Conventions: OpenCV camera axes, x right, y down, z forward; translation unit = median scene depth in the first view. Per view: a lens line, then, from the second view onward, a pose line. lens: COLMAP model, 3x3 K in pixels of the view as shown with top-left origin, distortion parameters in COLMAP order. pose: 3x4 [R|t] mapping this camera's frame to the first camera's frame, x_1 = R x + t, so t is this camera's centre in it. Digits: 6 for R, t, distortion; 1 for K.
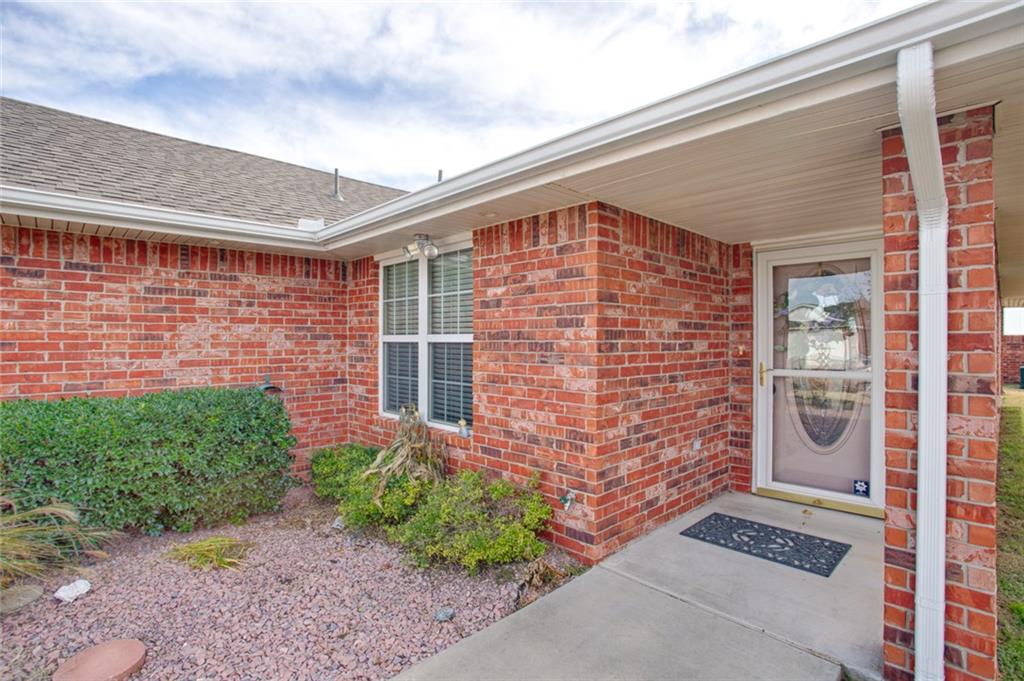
lens RADIAL K [[501.3, 0, 512.0], [0, 501.3, 340.5], [0, 0, 1]] dist [-0.074791, 0.032959]
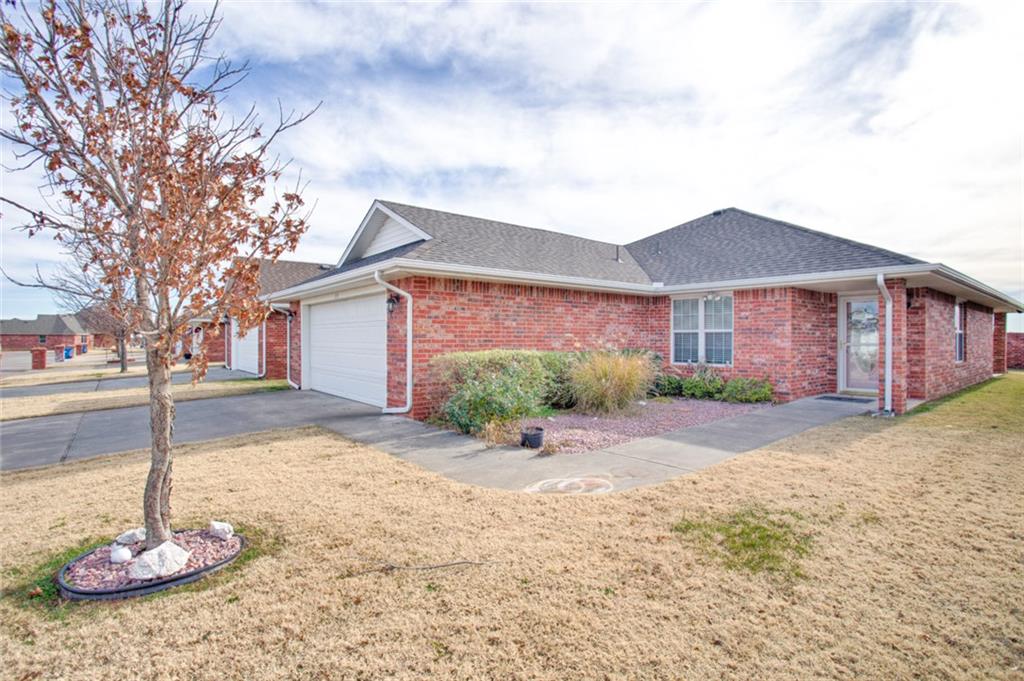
lens RADIAL K [[501.3, 0, 512.0], [0, 501.3, 340.5], [0, 0, 1]] dist [-0.074791, 0.032959]
pose [[0.996350, 0.002176, -0.085338, -1.090181], [-0.002039, 0.999996, 0.001699, 0.050115], [0.085341, -0.001519, 0.996351, -1.850830]]
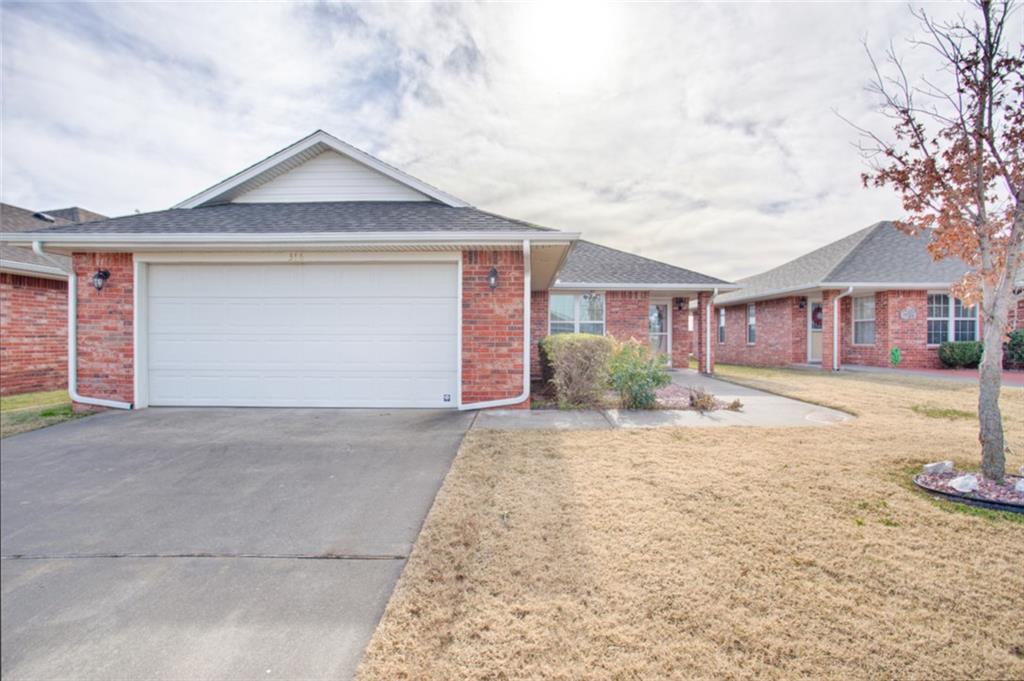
lens RADIAL K [[501.3, 0, 512.0], [0, 501.3, 340.5], [0, 0, 1]] dist [-0.074791, 0.032959]
pose [[0.669460, -0.003117, 0.742842, -3.320169], [0.002108, 0.999995, 0.002296, 0.127092], [-0.742846, 0.000029, 0.669463, -0.925587]]
